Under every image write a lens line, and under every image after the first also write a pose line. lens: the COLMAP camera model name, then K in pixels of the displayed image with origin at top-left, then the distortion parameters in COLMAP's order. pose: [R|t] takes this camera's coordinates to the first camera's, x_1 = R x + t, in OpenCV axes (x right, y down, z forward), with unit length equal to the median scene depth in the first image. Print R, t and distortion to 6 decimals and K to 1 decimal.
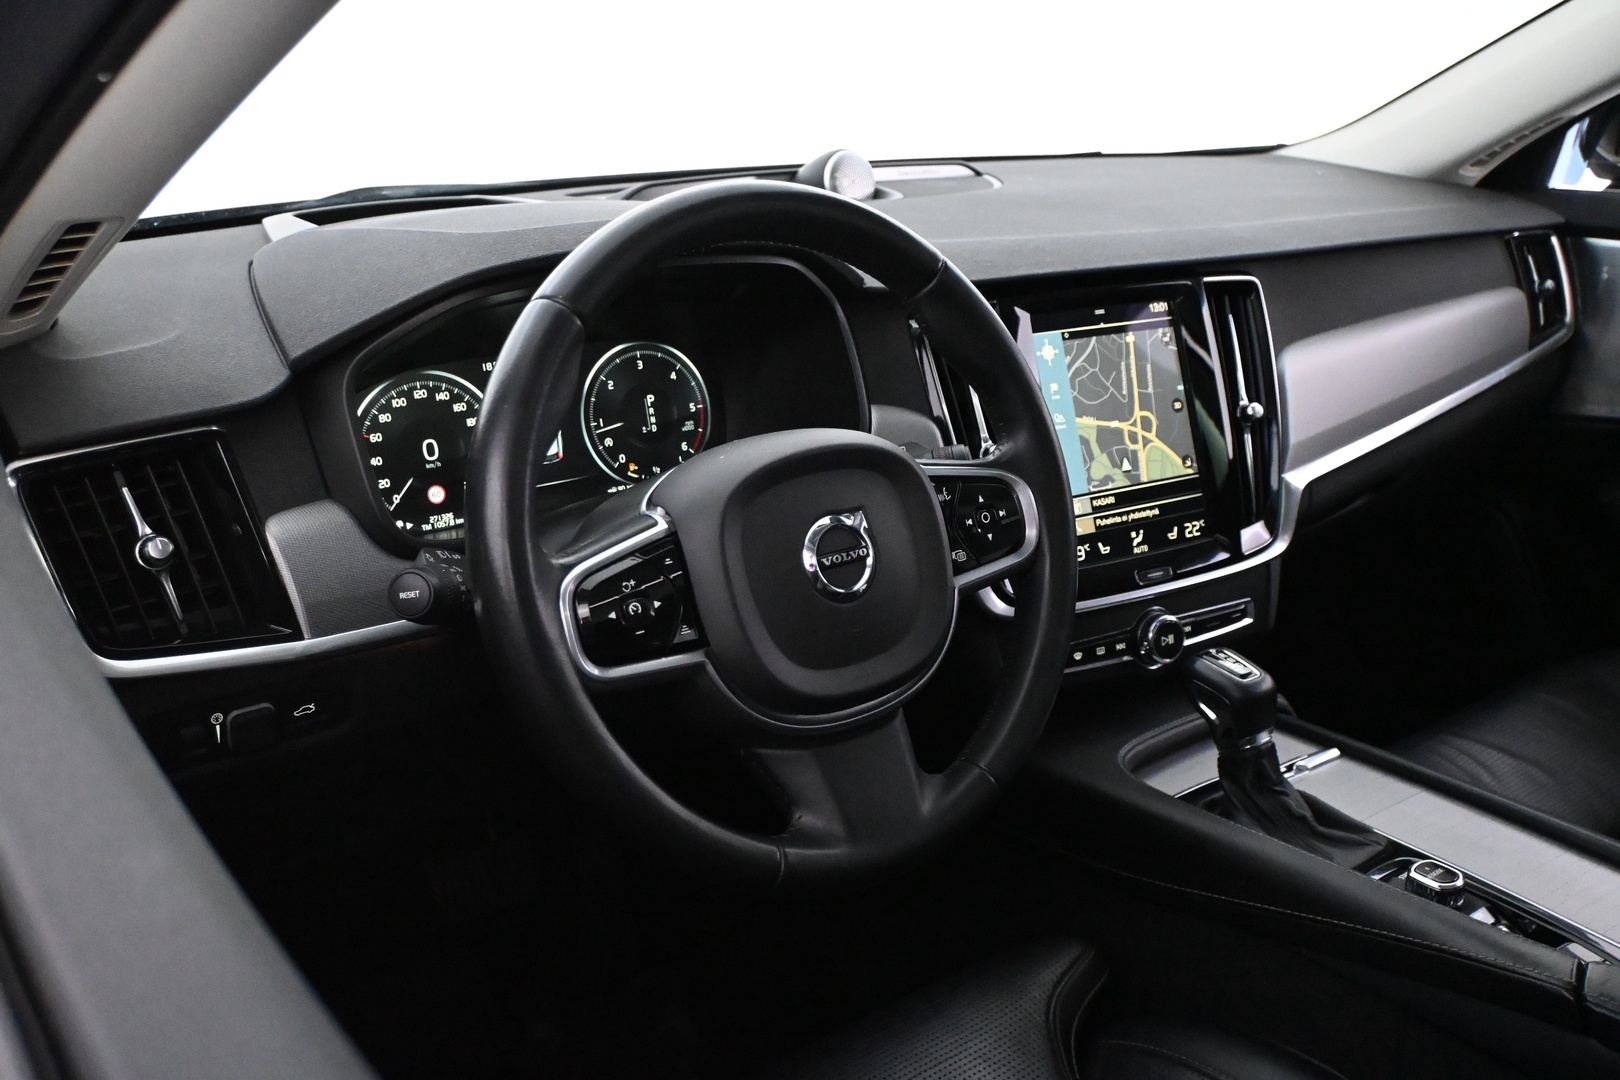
lens RADIAL K [[1482.0, 0, 810.0], [0, 1482.0, 540.0], [0, 0, 1]] dist [0.003853, 0.001502]
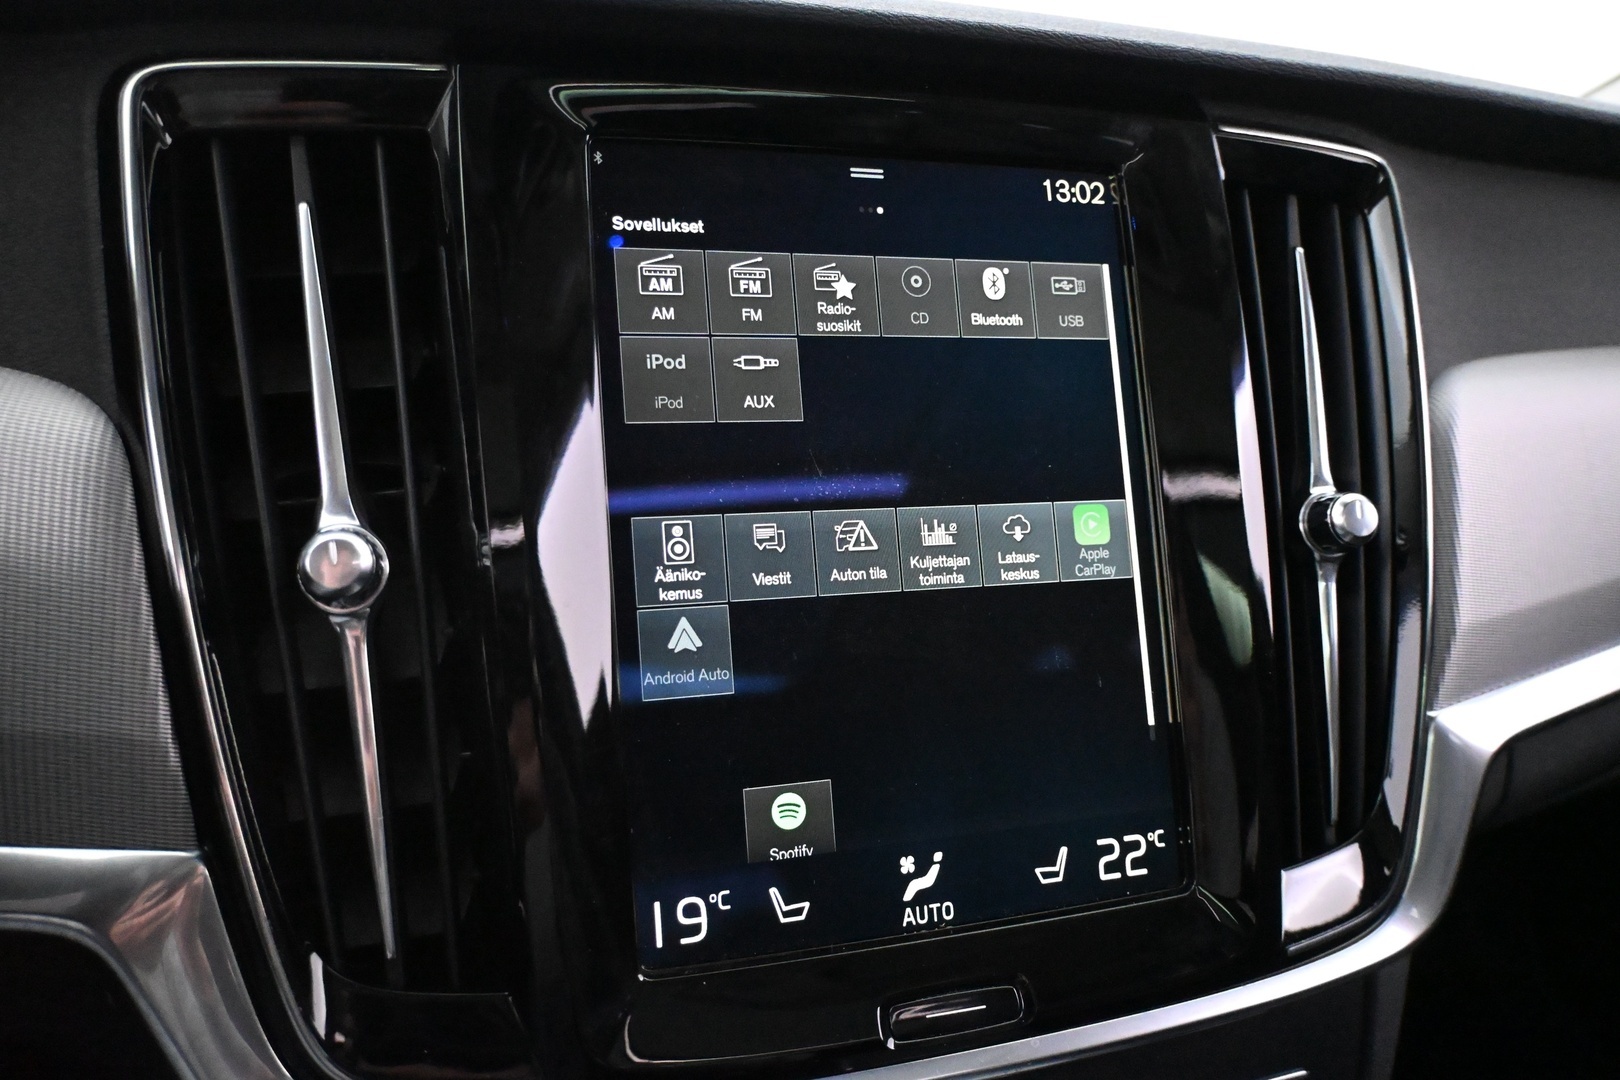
lens RADIAL K [[1276.0, 0, 810.0], [0, 1276.0, 540.0], [0, 0, 1]] dist [-0.013282, -0.004276]
pose [[0.981857, 0.083627, -0.170187, 0.235842], [-0.098784, 0.991673, -0.082623, -0.047032], [0.161860, 0.097936, 0.981942, 0.717729]]
